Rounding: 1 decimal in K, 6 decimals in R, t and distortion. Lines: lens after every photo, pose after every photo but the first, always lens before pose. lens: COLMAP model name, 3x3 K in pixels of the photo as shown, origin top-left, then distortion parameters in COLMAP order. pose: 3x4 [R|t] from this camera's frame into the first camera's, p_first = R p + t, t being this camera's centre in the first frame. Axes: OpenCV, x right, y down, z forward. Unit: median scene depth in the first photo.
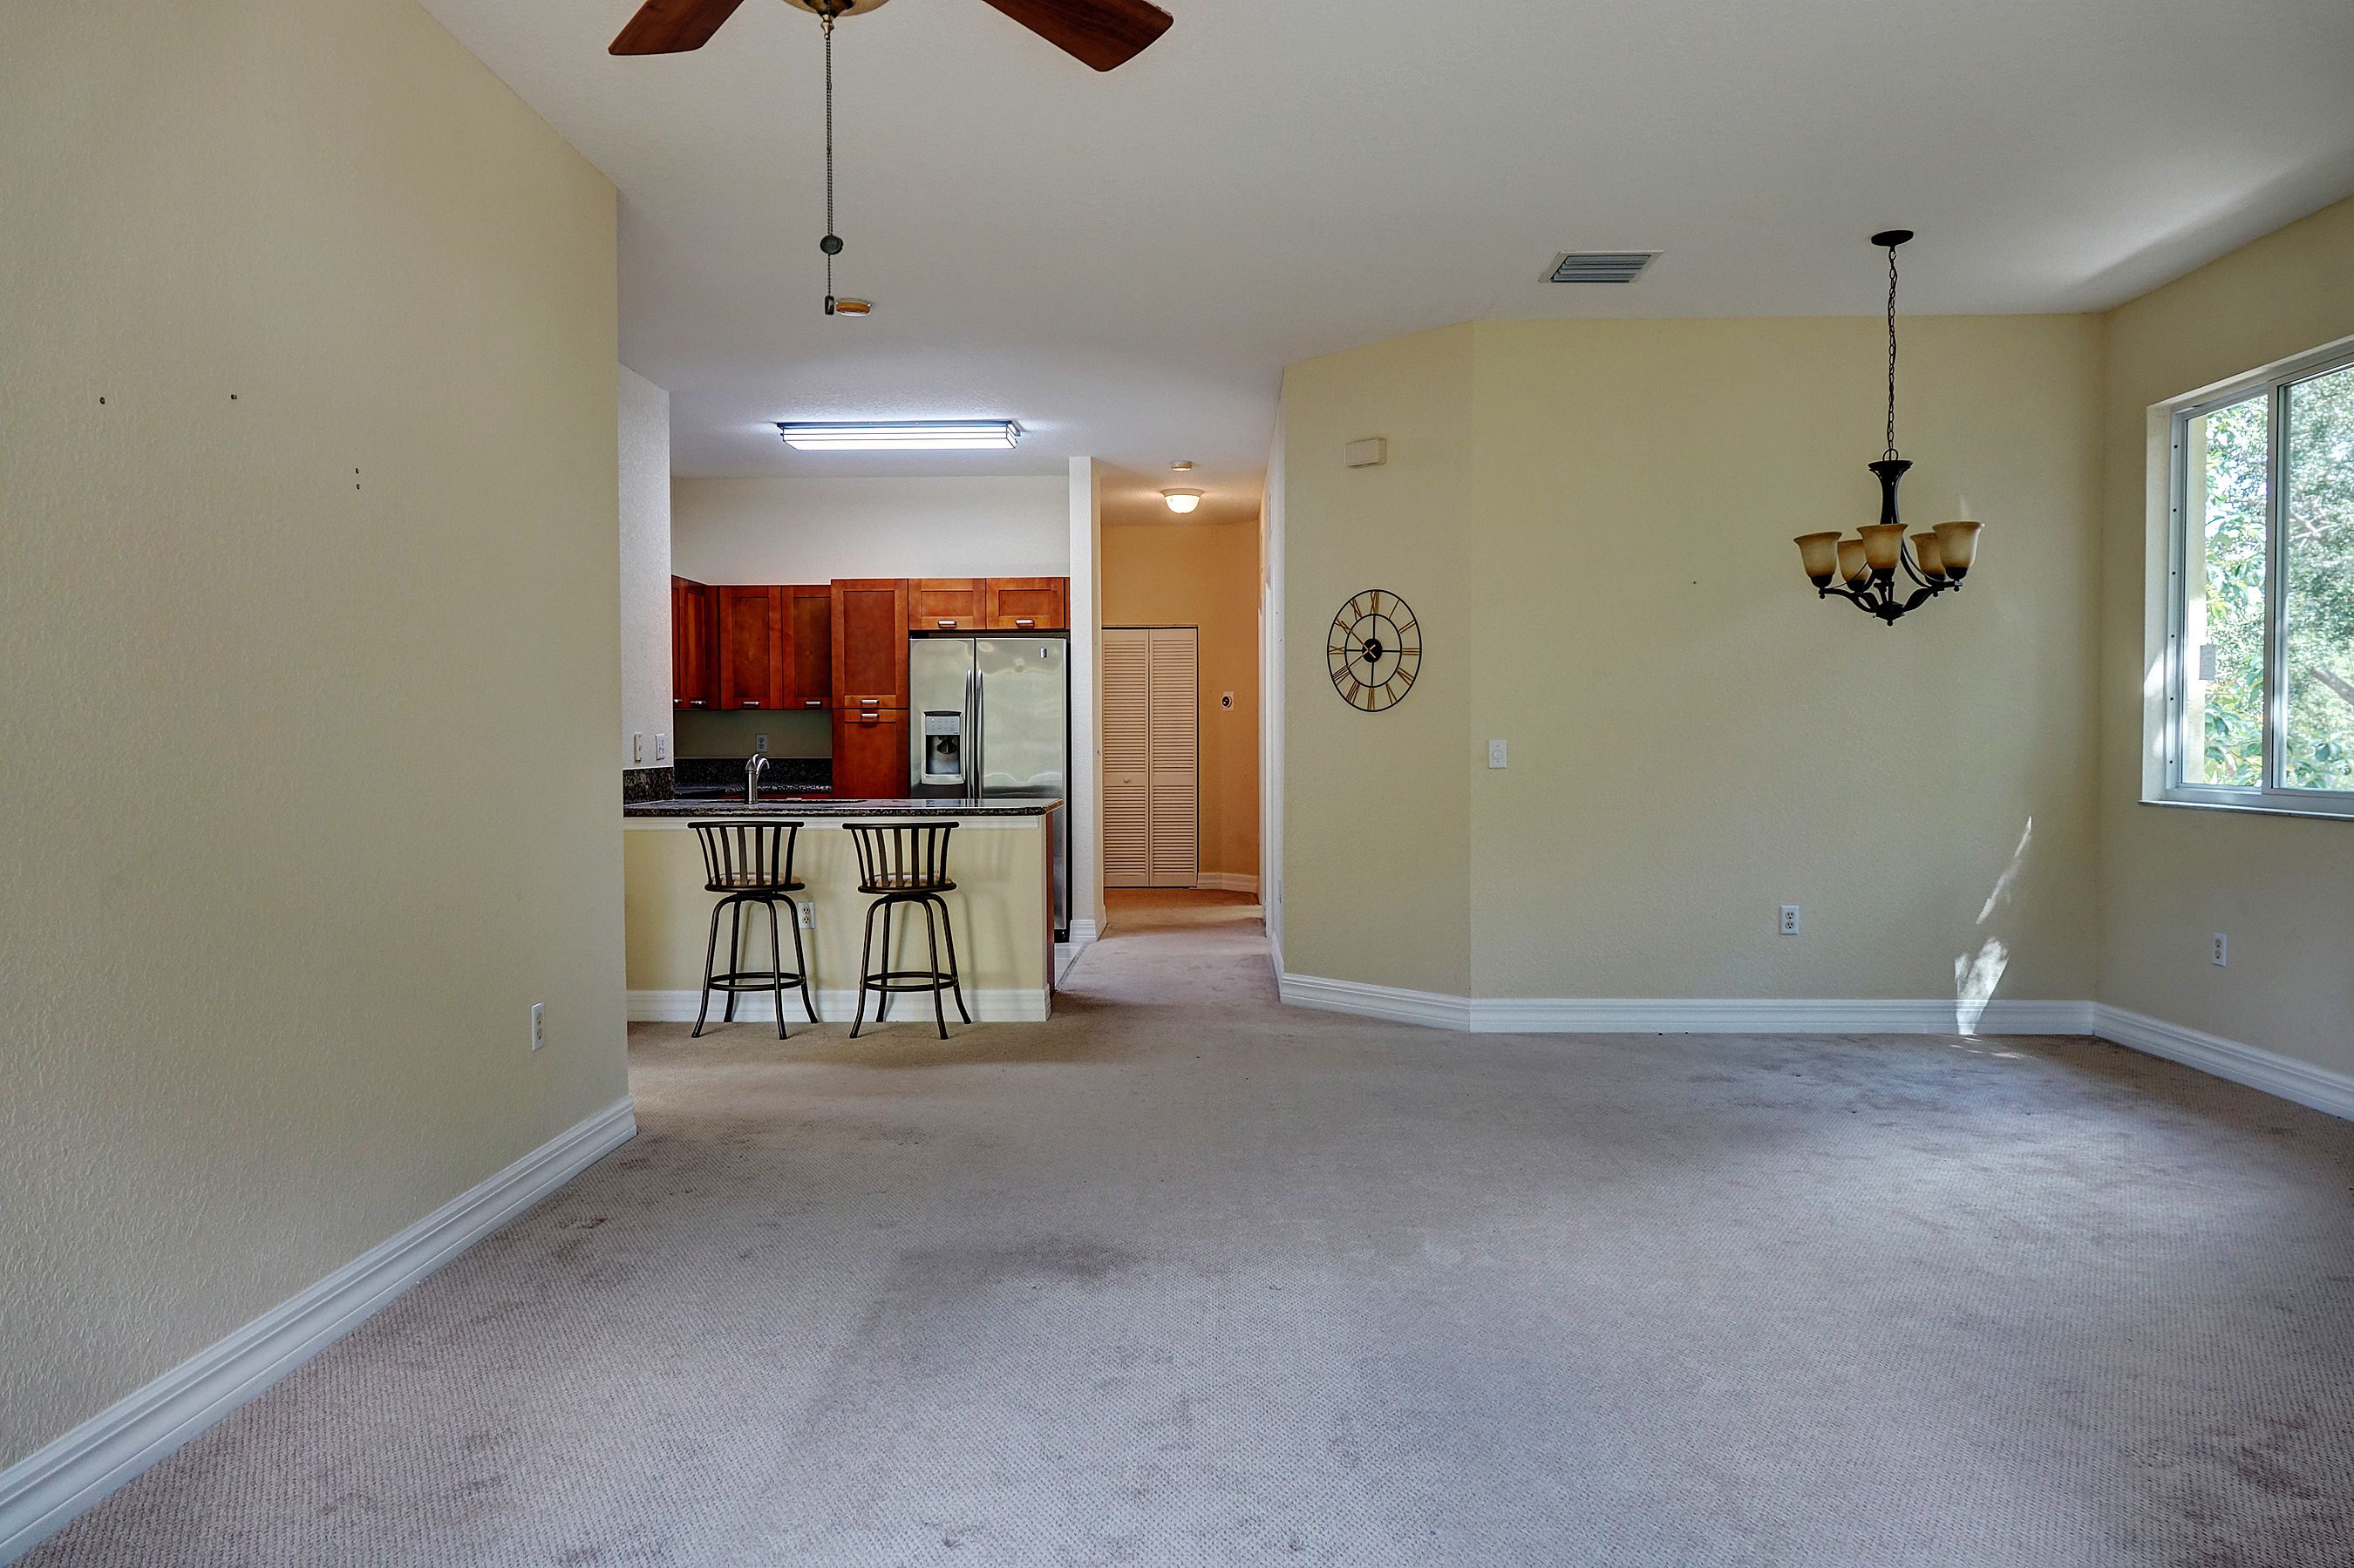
lens RADIAL K [[1633.3, 0, 1177.0], [0, 1633.3, 784.0], [0, 0, 1]] dist [0.003561, -0.001539]
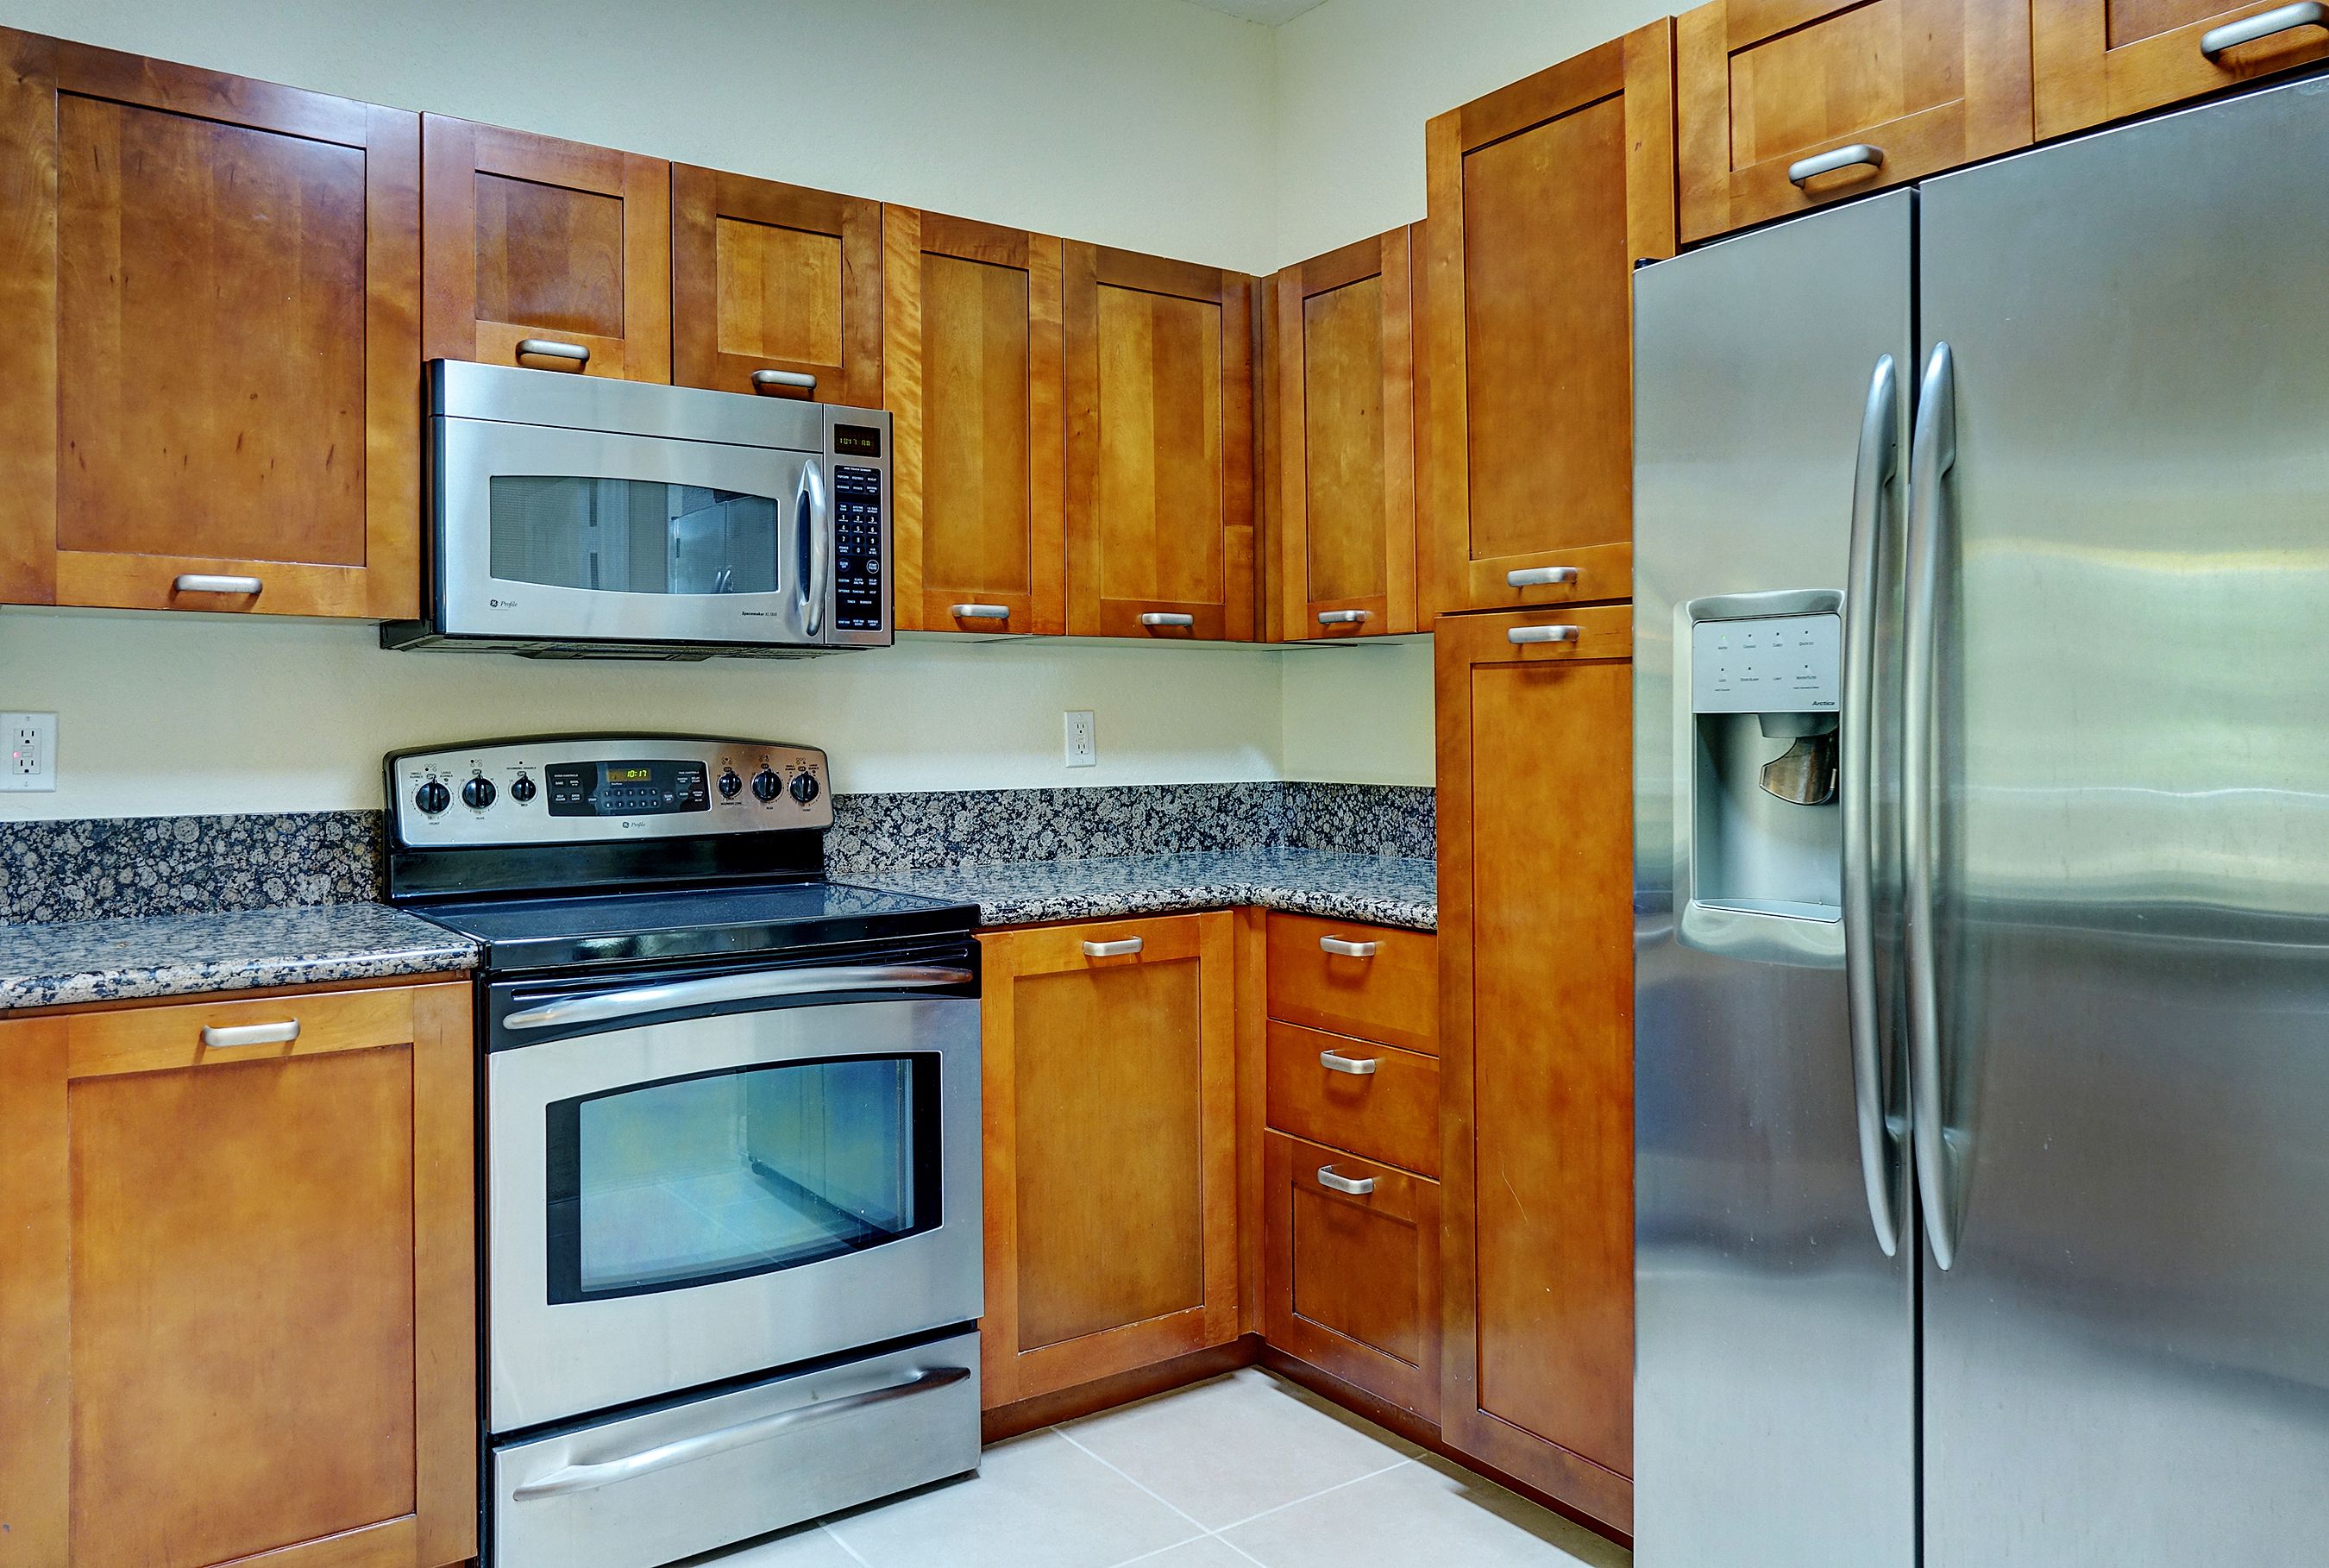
lens RADIAL K [[1650.5, 0, 1140.2], [0, 1650.5, 709.1], [0, 0, 1]] dist [-0.001944, 0.004828]
pose [[0.594156, -0.006634, -0.804323, -0.026160], [-0.023053, 0.999415, -0.025272, -0.022948], [0.804020, 0.033558, 0.593655, 0.803250]]
